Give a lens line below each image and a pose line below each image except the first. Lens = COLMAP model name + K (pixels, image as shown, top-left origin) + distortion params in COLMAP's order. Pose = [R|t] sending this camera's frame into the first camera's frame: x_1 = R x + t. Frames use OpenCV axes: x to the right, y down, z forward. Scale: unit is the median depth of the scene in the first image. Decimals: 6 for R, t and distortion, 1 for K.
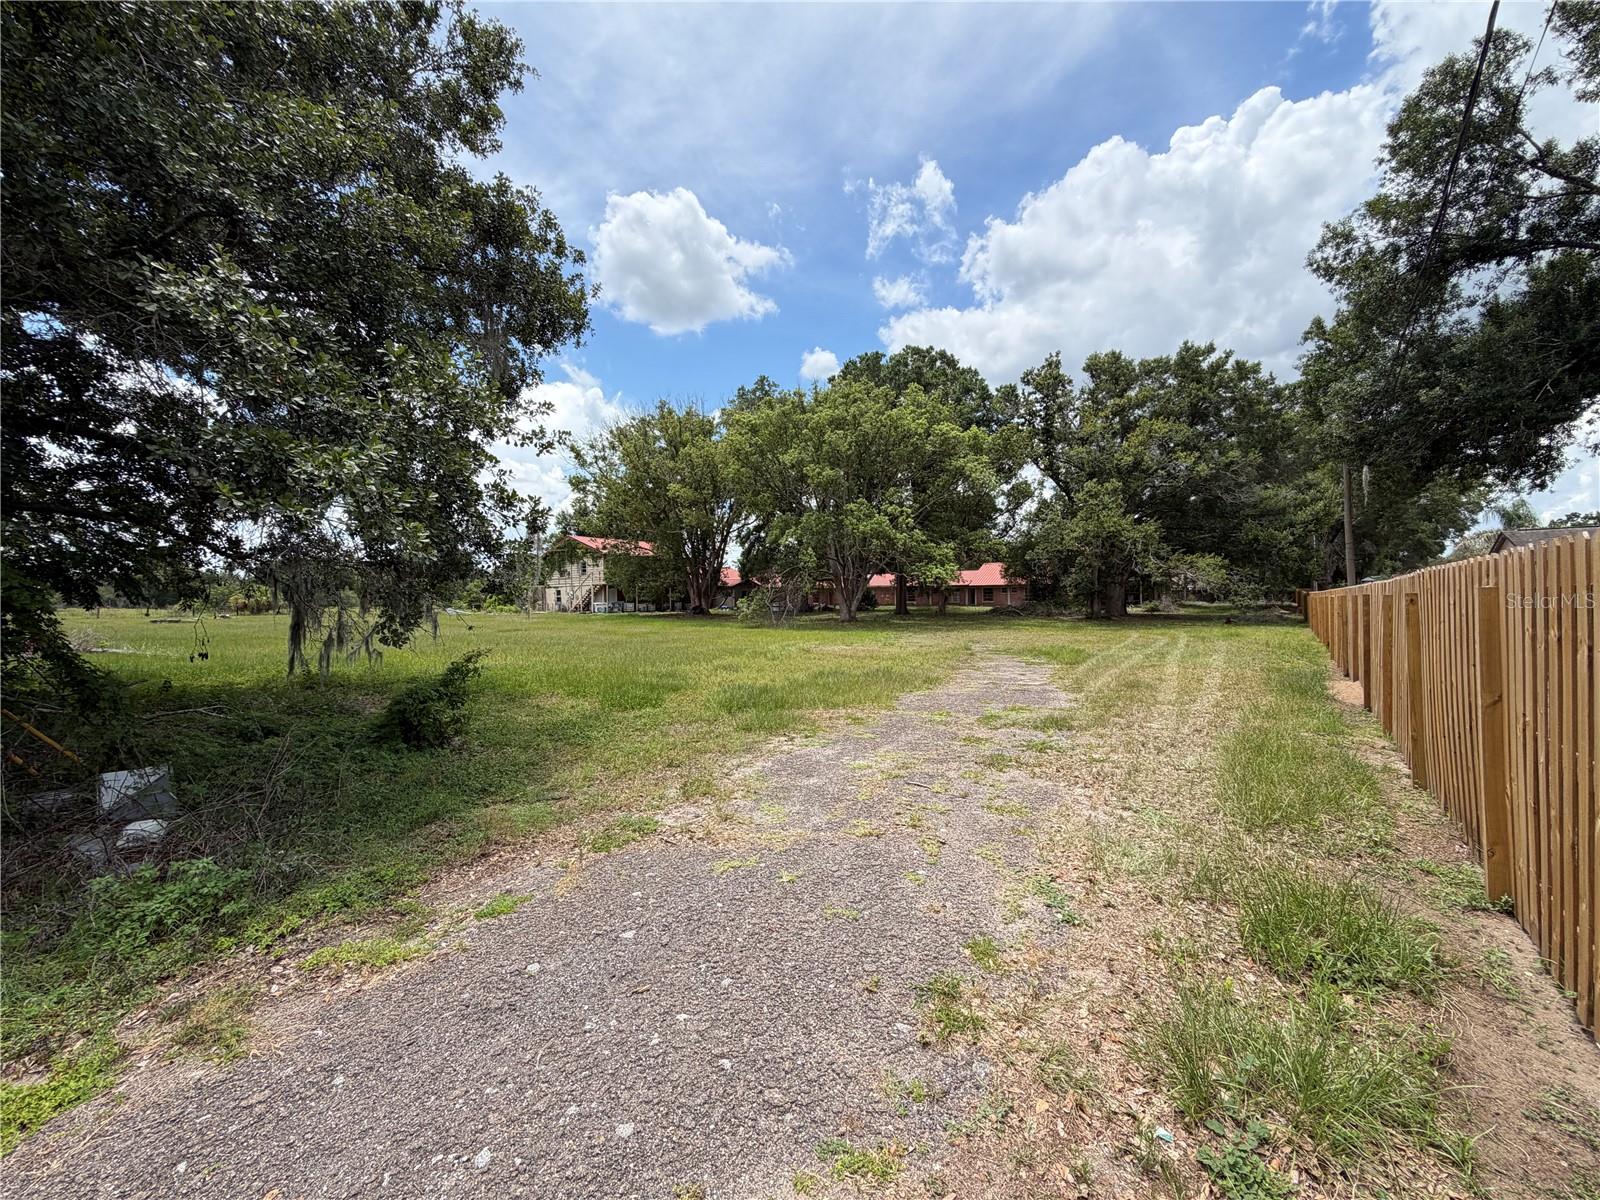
lens RADIAL K [[649.5, 0, 793.5], [0, 649.5, 600.4], [0, 0, 1]] dist [-0.001373, 0.000356]
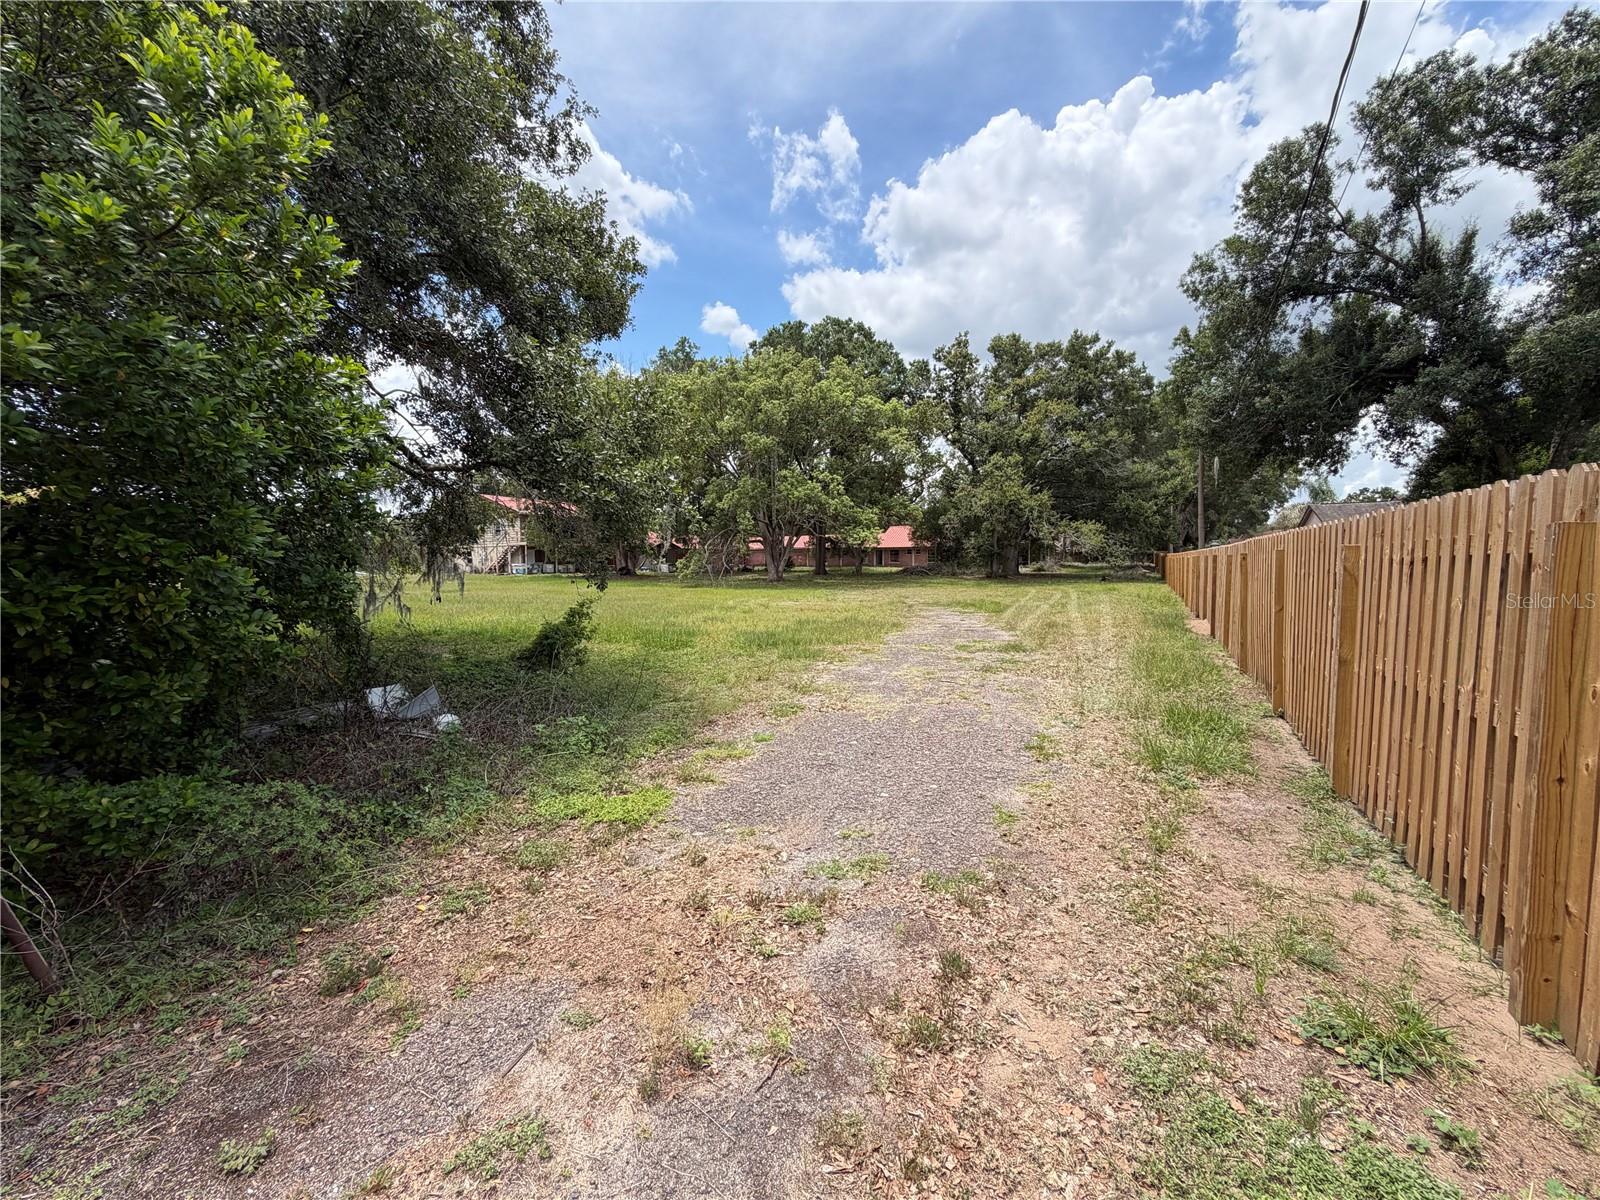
lens RADIAL K [[649.5, 0, 800.2], [0, 649.5, 604.3], [0, 0, 1]] dist [-0.001373, 0.000356]
pose [[0.986504, -0.010914, 0.163372, -0.046759], [0.000260, 0.997879, 0.065092, 0.001093], [-0.163736, -0.064171, 0.984415, -0.048636]]
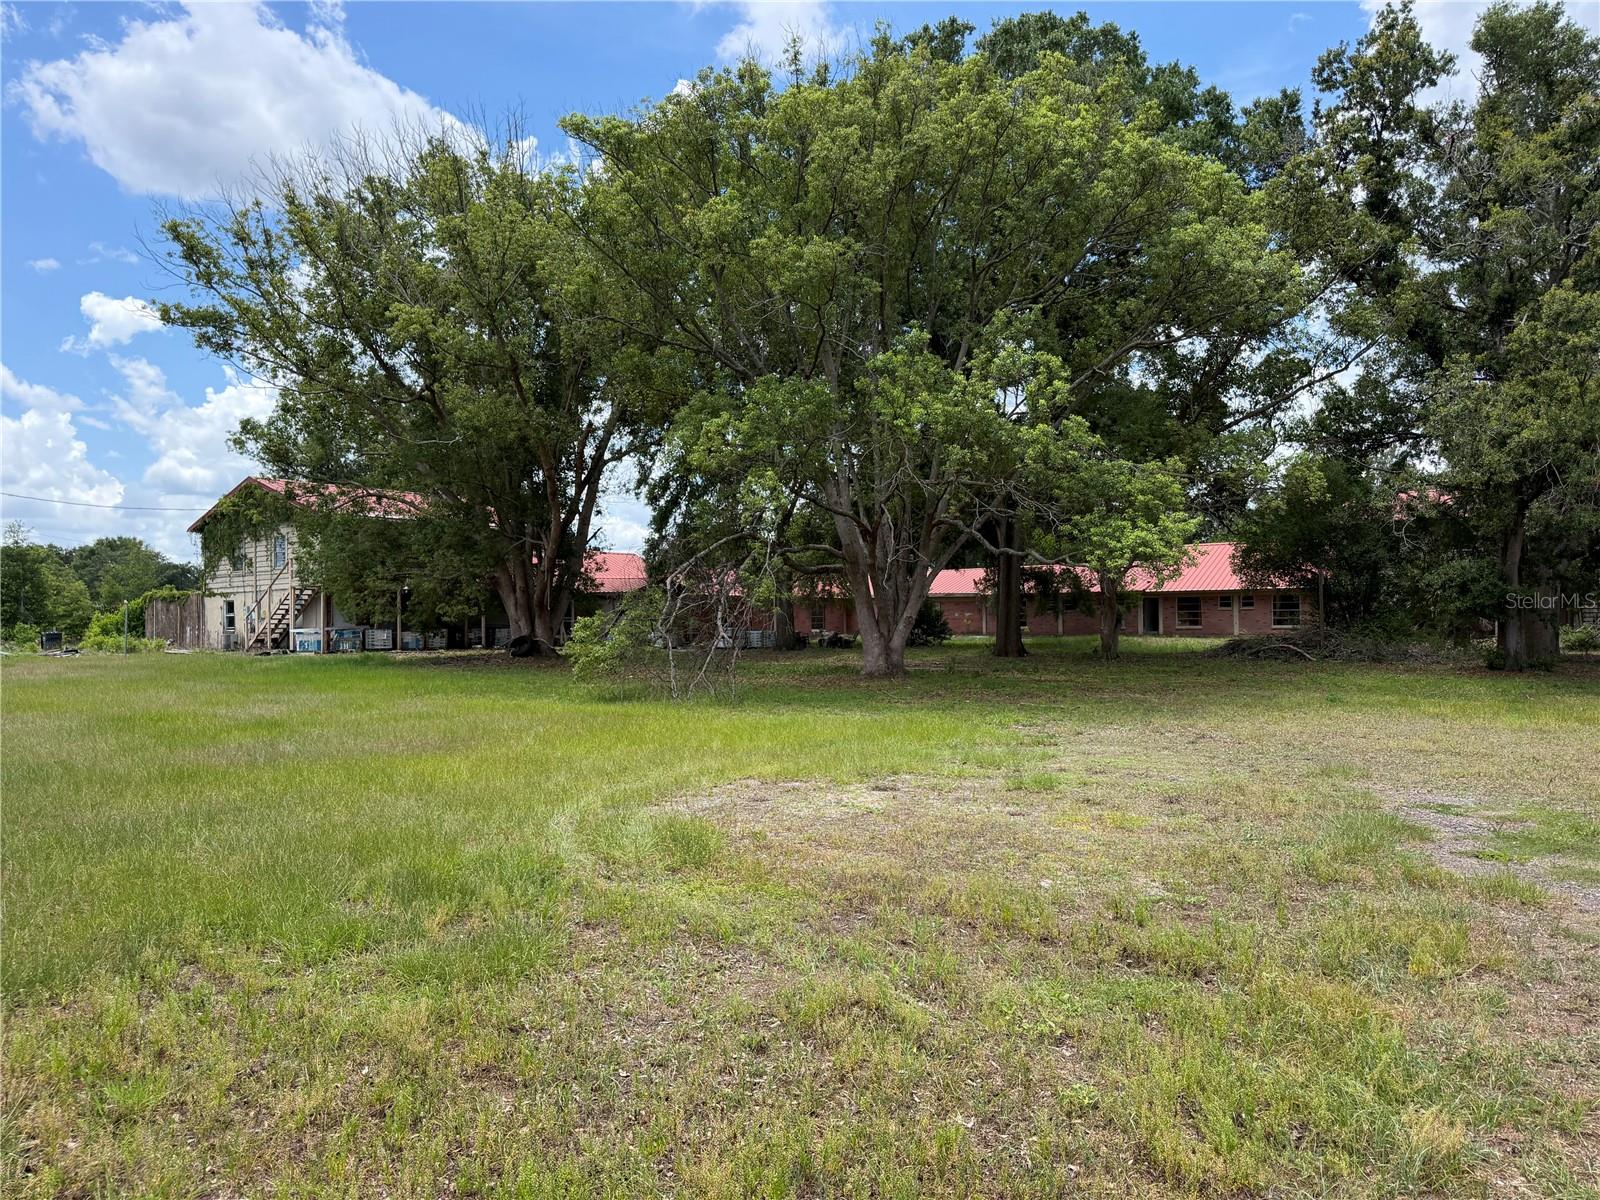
lens RADIAL K [[1166.6, 0, 791.2], [0, 1166.6, 595.1], [0, 0, 1]] dist [0.043469, -0.004310]
pose [[1.000000, -0.000056, 0.000296, 0.026477], [0.000063, 0.999662, -0.026012, 0.001867], [-0.000294, 0.026012, 0.999662, 0.272888]]
